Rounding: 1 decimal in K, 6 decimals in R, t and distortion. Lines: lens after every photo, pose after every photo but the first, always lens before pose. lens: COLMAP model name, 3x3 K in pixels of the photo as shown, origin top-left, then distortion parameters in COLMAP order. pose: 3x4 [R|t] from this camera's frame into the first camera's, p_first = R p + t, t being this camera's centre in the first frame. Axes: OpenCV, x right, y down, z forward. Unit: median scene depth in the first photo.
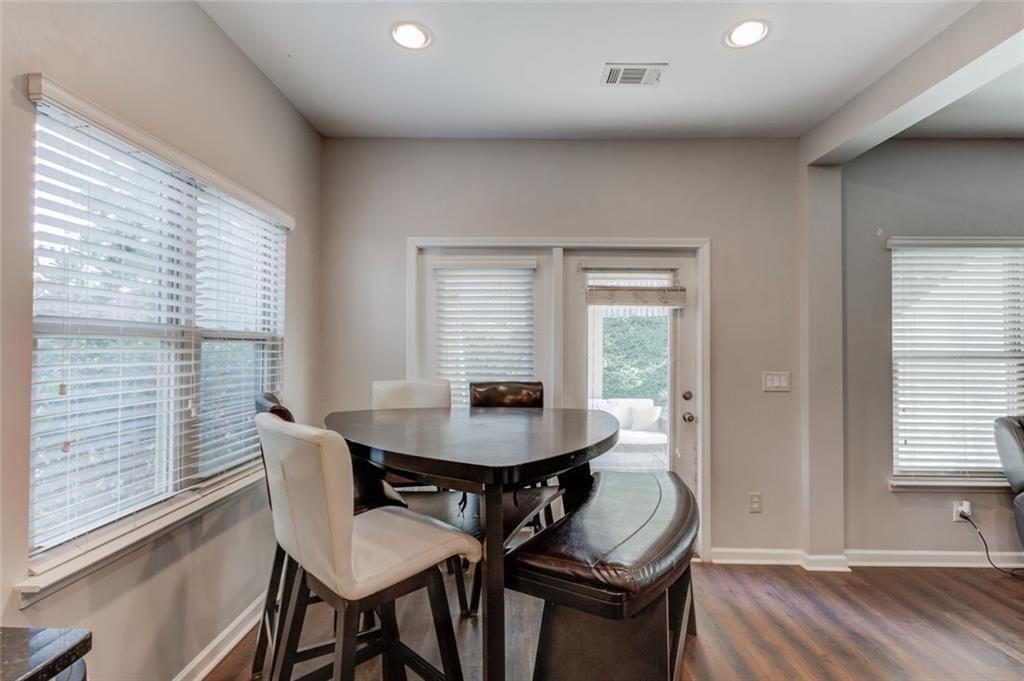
lens RADIAL K [[494.1, 0, 516.8], [0, 494.1, 341.3], [0, 0, 1]] dist [-0.004157, 0.000476]
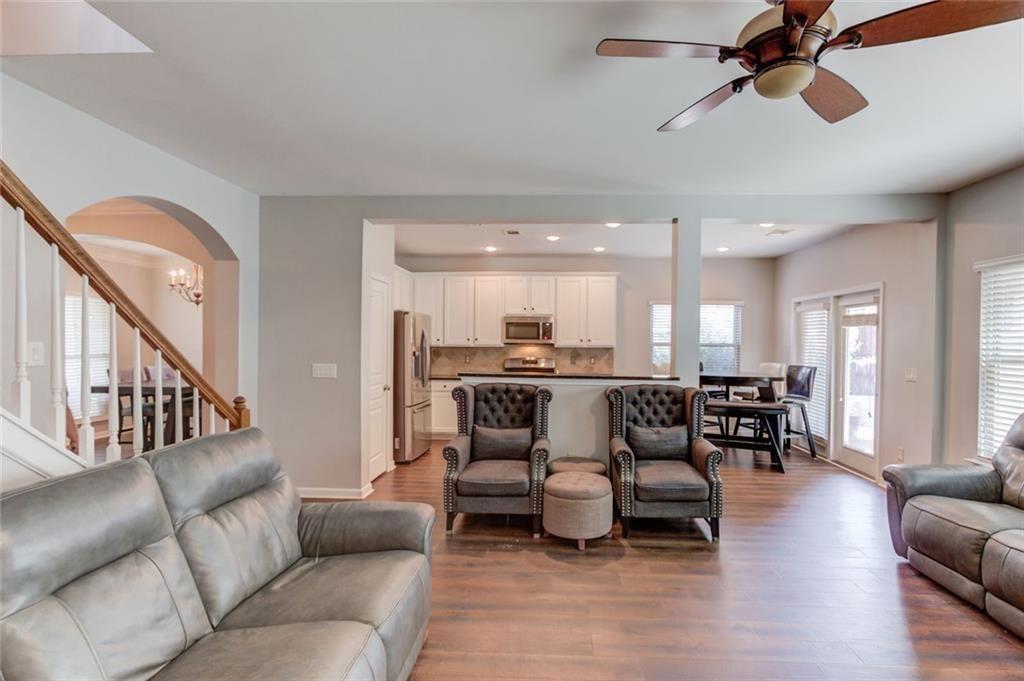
lens RADIAL K [[494.1, 0, 516.8], [0, 494.1, 341.3], [0, 0, 1]] dist [-0.004157, 0.000476]
pose [[-0.060738, -0.009513, -0.998108, 1.996711], [0.001422, 0.999953, -0.009617, -0.003352], [0.998153, -0.002004, -0.060721, -0.078869]]
